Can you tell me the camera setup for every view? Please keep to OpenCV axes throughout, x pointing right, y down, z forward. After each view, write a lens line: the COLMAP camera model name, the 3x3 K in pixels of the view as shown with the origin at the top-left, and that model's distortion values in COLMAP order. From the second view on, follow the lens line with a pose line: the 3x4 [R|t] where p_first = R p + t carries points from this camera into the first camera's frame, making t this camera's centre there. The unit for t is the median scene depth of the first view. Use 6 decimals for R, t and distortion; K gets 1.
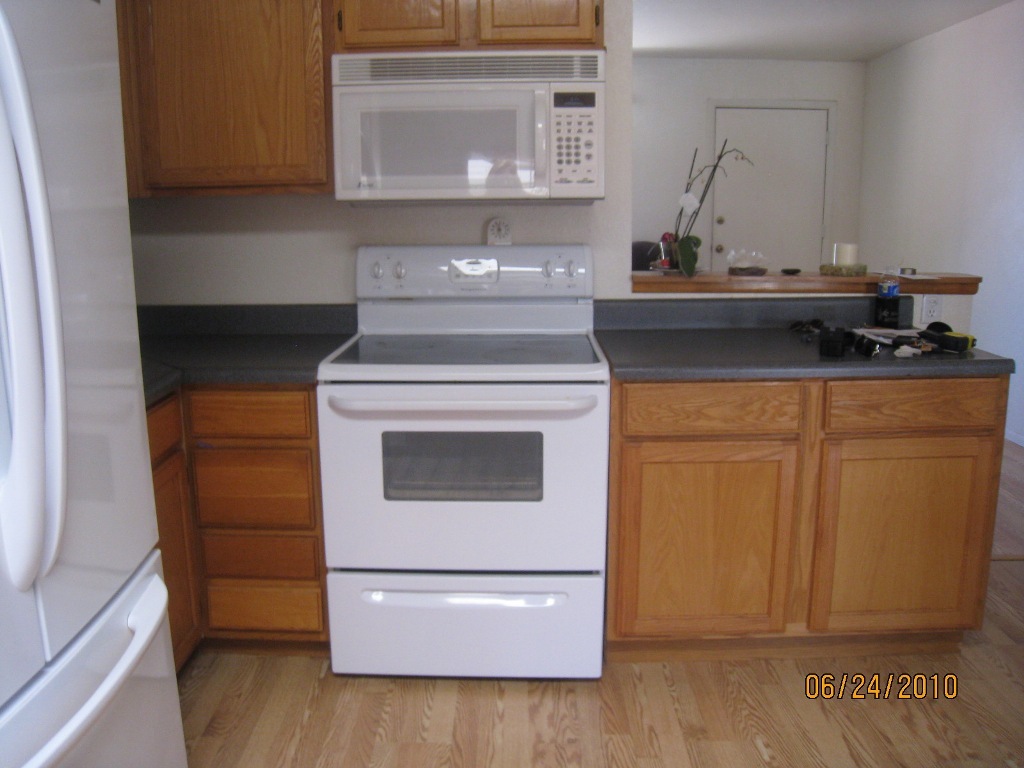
lens RADIAL K [[840.4, 0, 511.7], [0, 840.4, 381.6], [0, 0, 1]] dist [-0.157968, 0.058697]
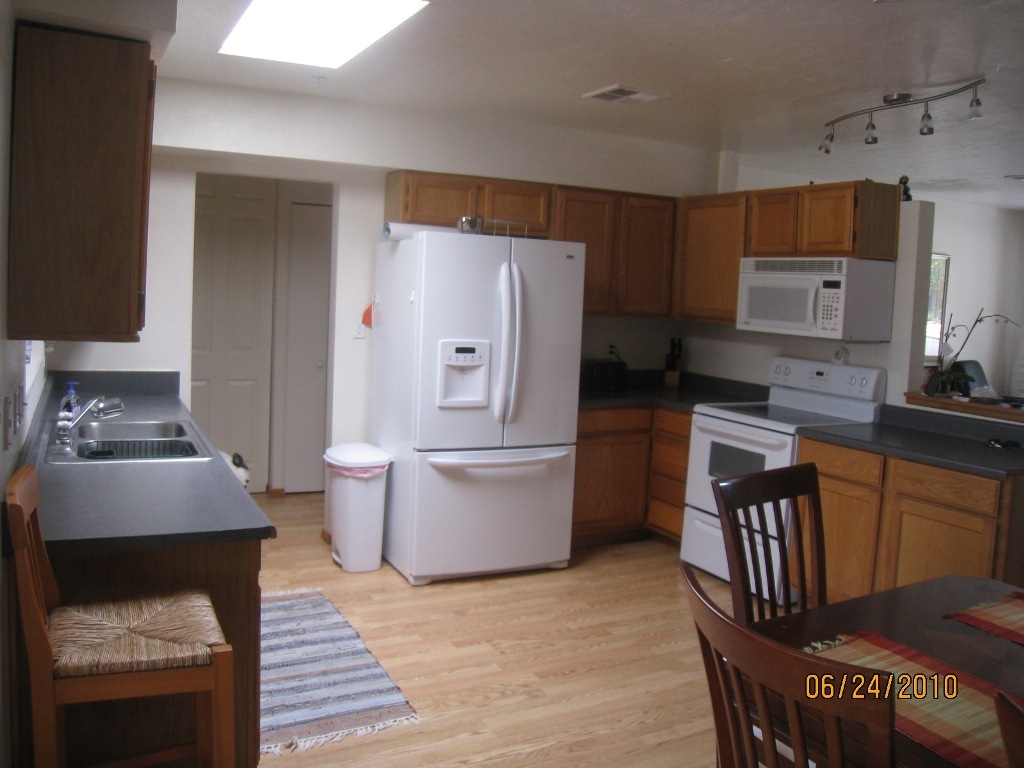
lens RADIAL K [[840.4, 0, 485.0], [0, 840.4, 376.1], [0, 0, 1]] dist [-0.157968, 0.058697]
pose [[0.459404, 0.119057, -0.880212, 1.316026], [-0.236269, 0.971654, 0.008111, 0.019272], [0.856227, 0.204240, 0.474511, -0.459436]]
